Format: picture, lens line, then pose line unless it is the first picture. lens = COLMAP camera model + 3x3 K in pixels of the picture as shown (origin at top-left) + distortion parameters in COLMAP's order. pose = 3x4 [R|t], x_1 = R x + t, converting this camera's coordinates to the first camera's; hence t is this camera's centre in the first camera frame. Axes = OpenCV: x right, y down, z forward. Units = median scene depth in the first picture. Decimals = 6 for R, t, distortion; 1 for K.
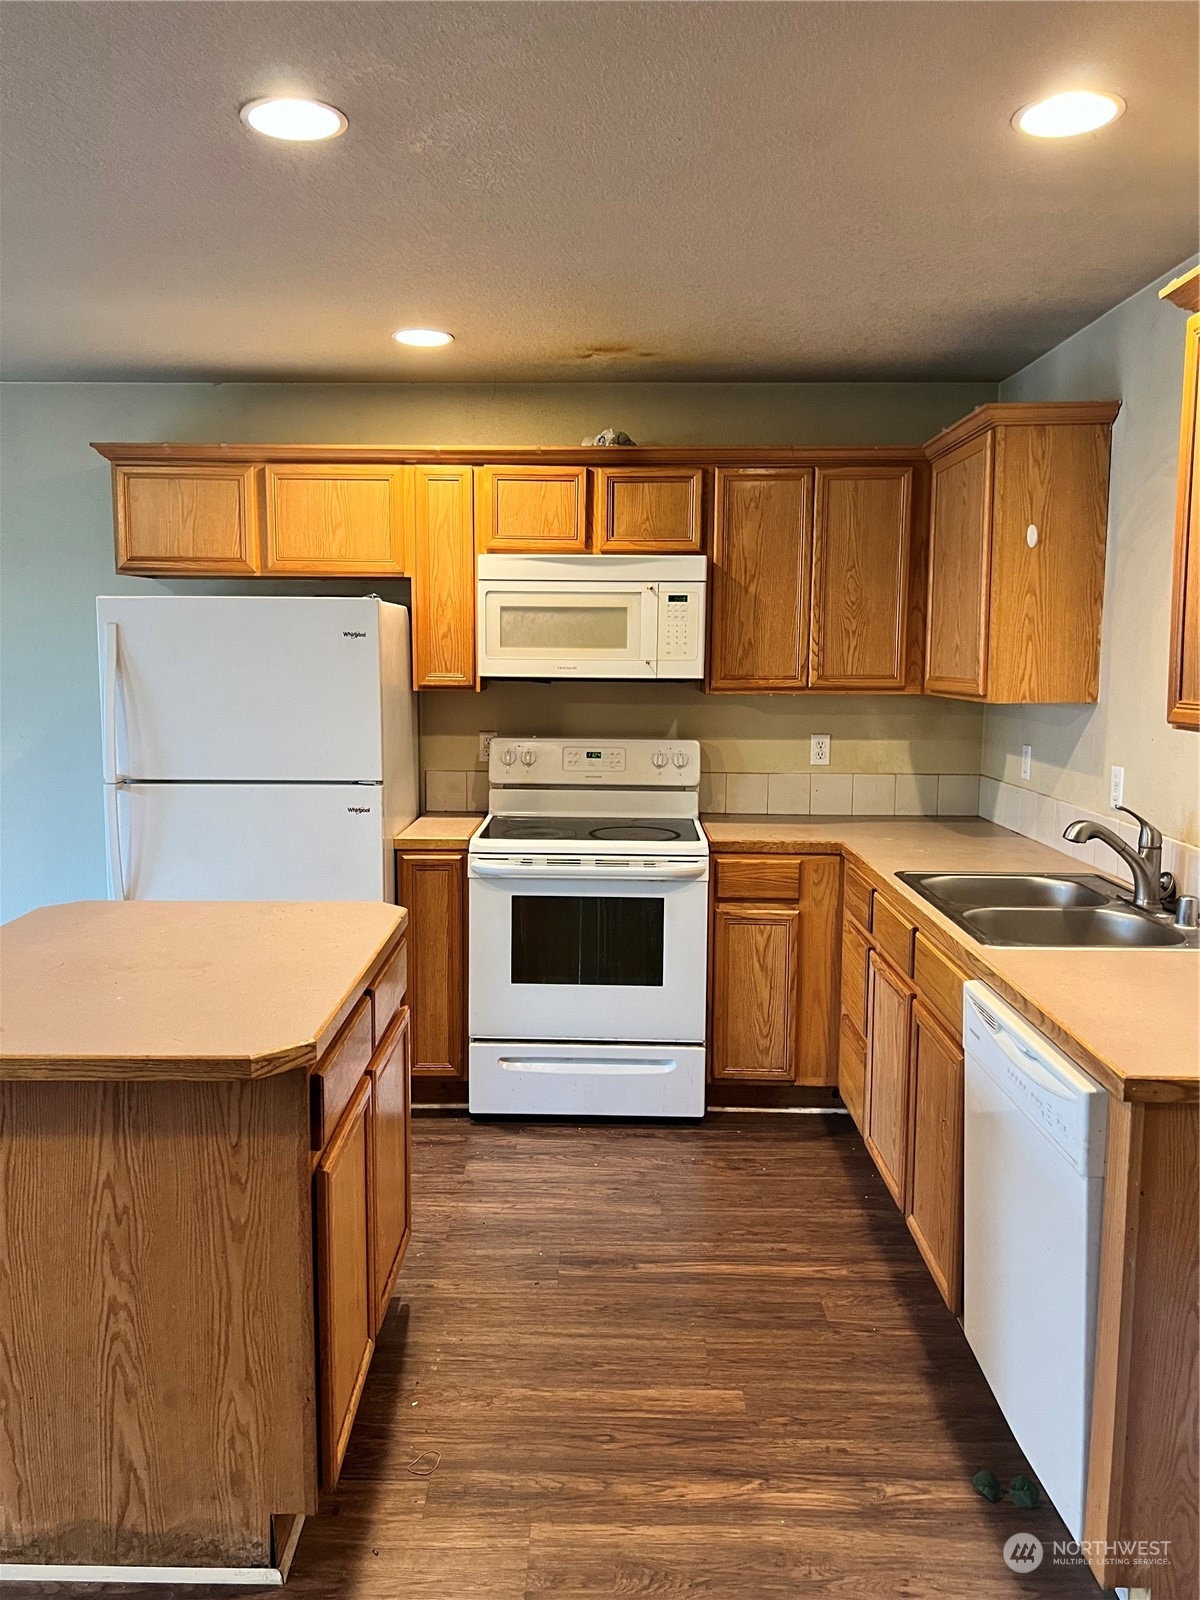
lens RADIAL K [[1195.7, 0, 599.3], [0, 1195.7, 785.6], [0, 0, 1]] dist [0.008250, -0.000574]
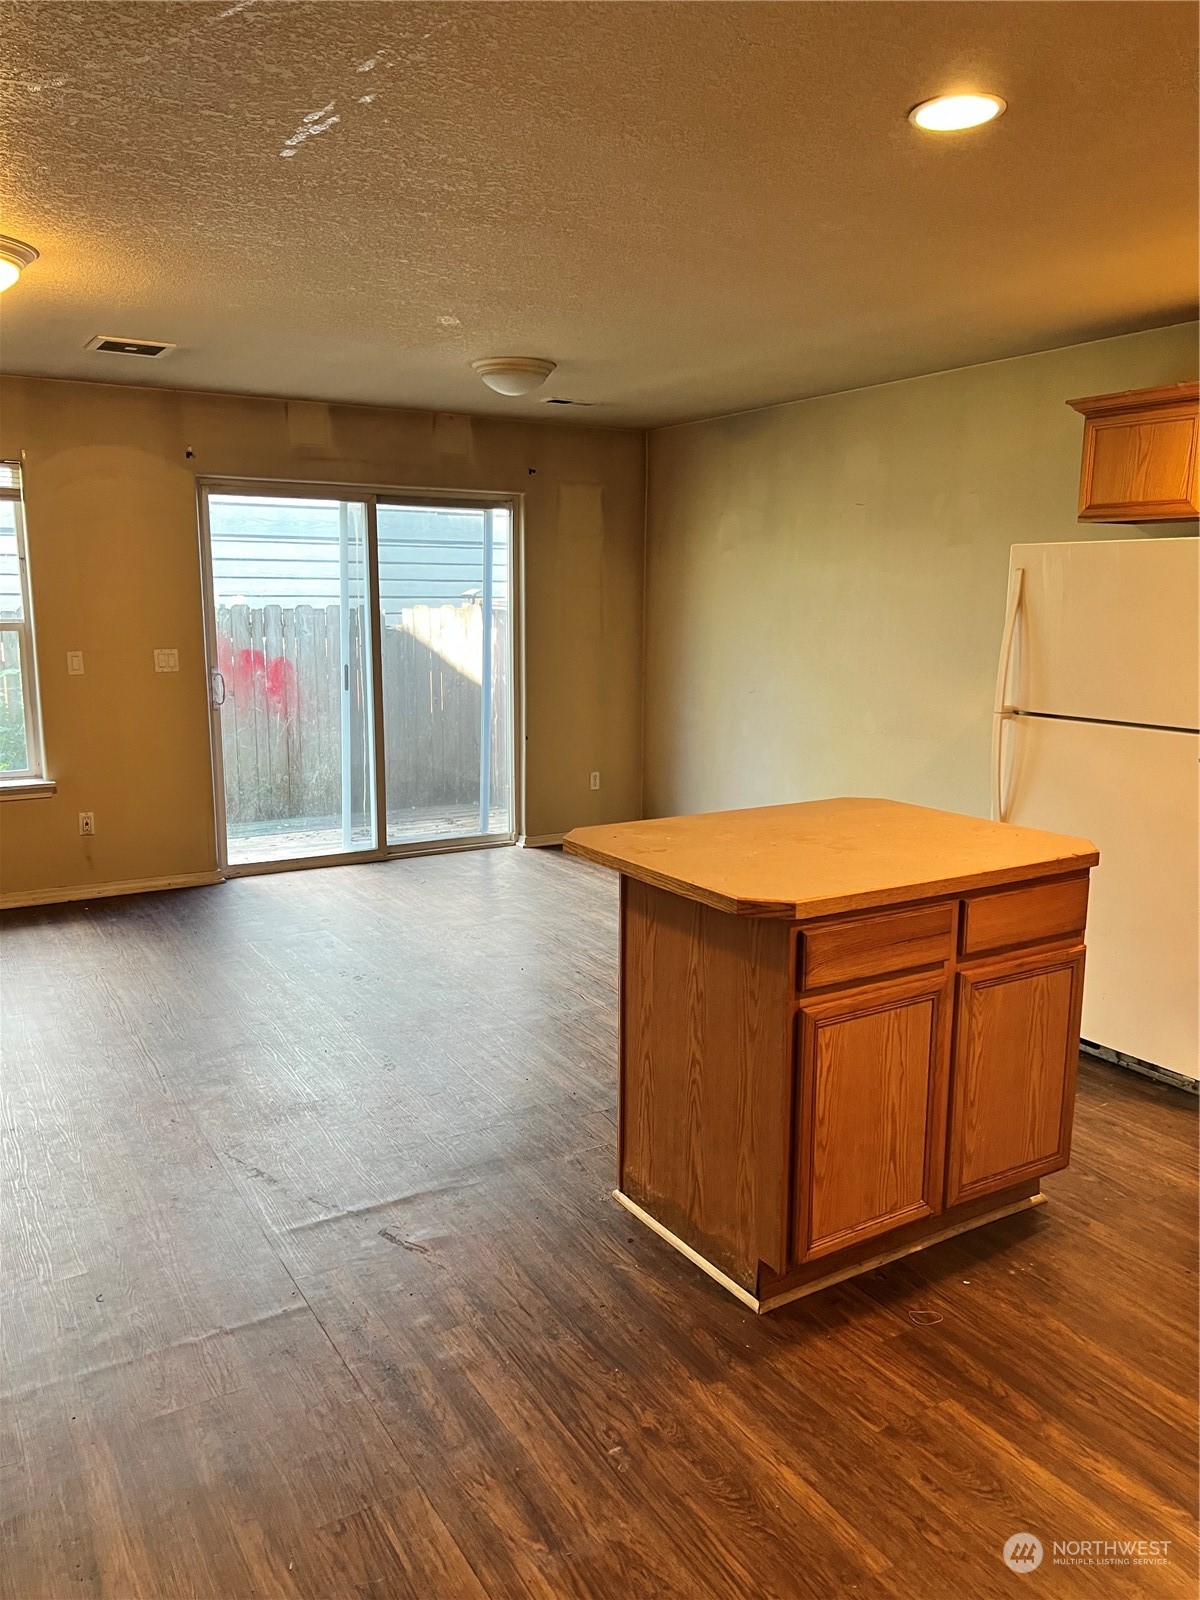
lens RADIAL K [[1205.2, 0, 600.0], [0, 1205.2, 800.0], [0, 0, 1]] dist [0.037492, -0.043516]
pose [[0.529146, 0.144192, -0.836190, 0.647586], [-0.100911, 0.989156, 0.106713, -0.007194], [0.842509, 0.027914, 0.537958, 0.130633]]
